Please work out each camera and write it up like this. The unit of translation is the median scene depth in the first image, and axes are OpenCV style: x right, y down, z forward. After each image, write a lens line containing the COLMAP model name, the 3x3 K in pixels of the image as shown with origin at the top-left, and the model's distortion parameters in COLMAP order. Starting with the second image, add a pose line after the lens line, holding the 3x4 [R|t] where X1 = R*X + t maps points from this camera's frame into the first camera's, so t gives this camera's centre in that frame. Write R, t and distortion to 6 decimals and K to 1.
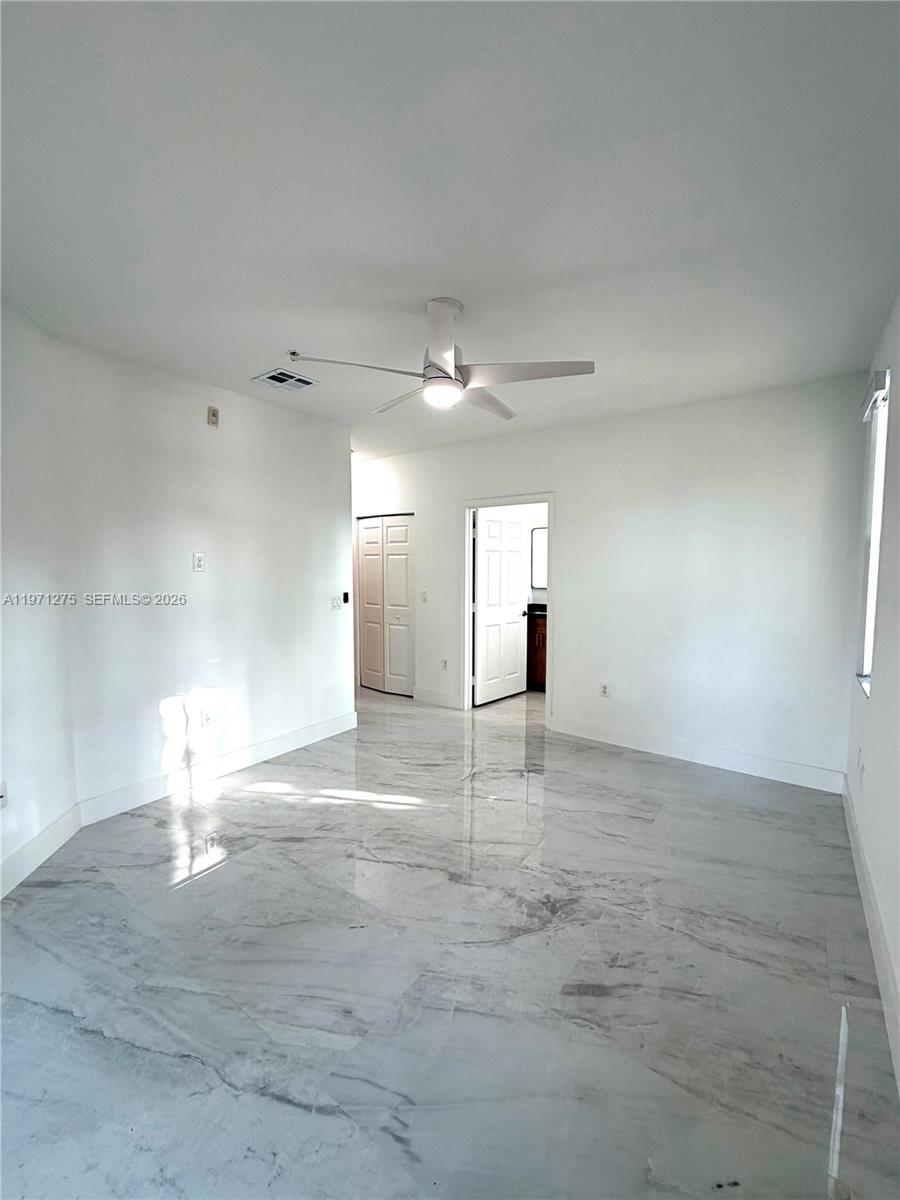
lens RADIAL K [[477.0, 0, 451.8], [0, 477.0, 602.4], [0, 0, 1]] dist [0.000222, -0.000389]
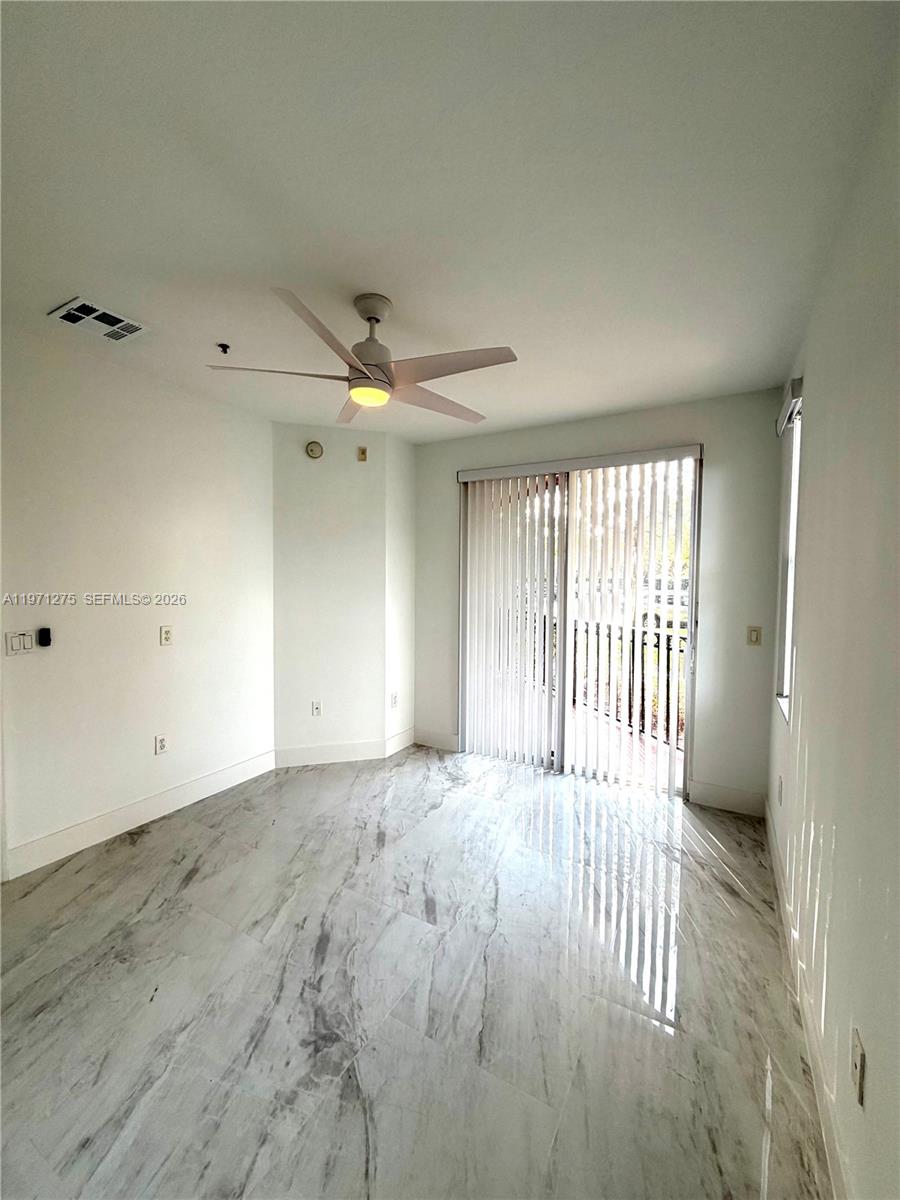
lens RADIAL K [[477.0, 0, 449.6], [0, 477.0, 589.6], [0, 0, 1]] dist [0.000222, -0.000389]
pose [[-0.103928, -0.033291, 0.994027, -0.417280], [0.072203, 0.996550, 0.040925, -0.059367], [-0.991961, 0.076025, -0.101166, 0.662507]]
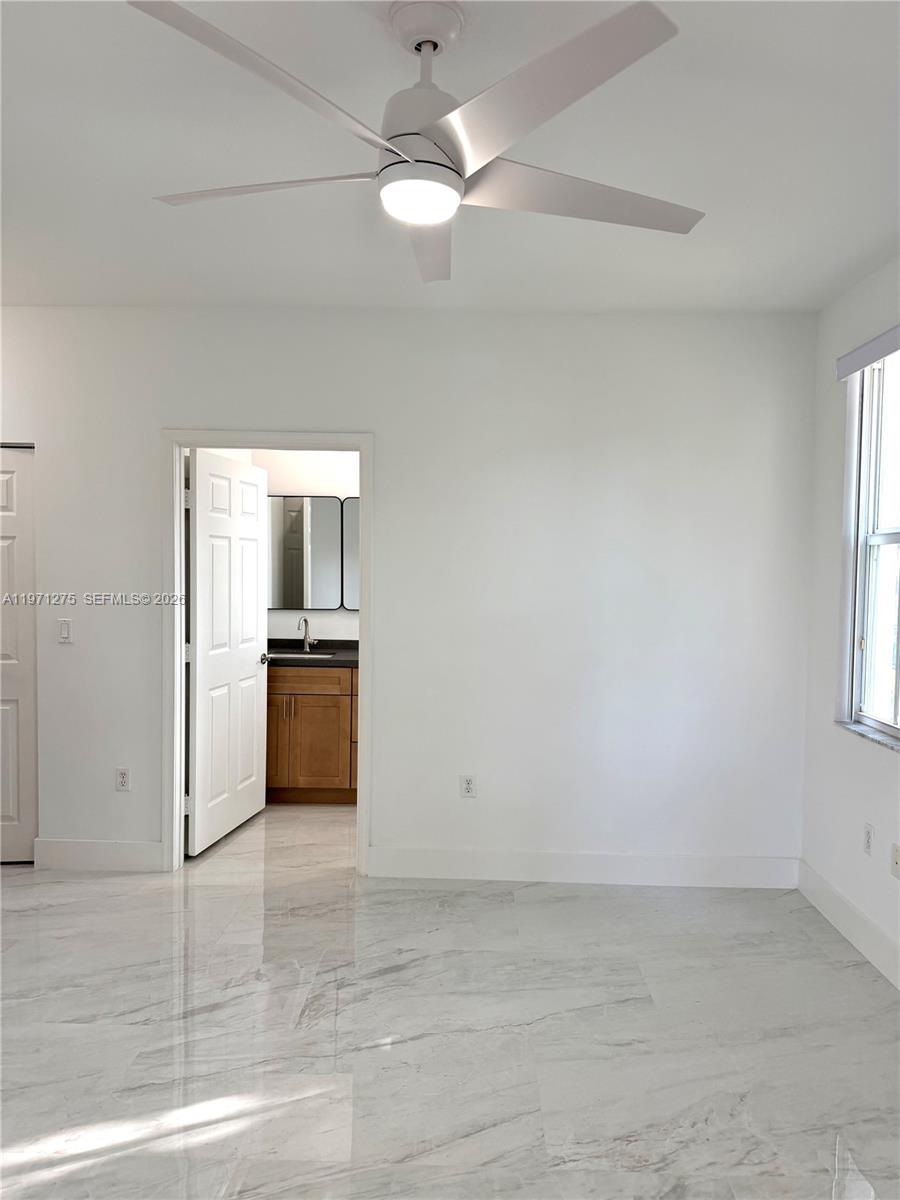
lens RADIAL K [[844.5, 0, 451.9], [0, 844.5, 608.9], [0, 0, 1]] dist [0.012152, -0.011488]
pose [[0.822804, -0.018892, 0.568012, -0.403970], [0.030710, 0.999465, -0.011242, -0.028640], [-0.567496, 0.026694, 0.822944, 0.269522]]
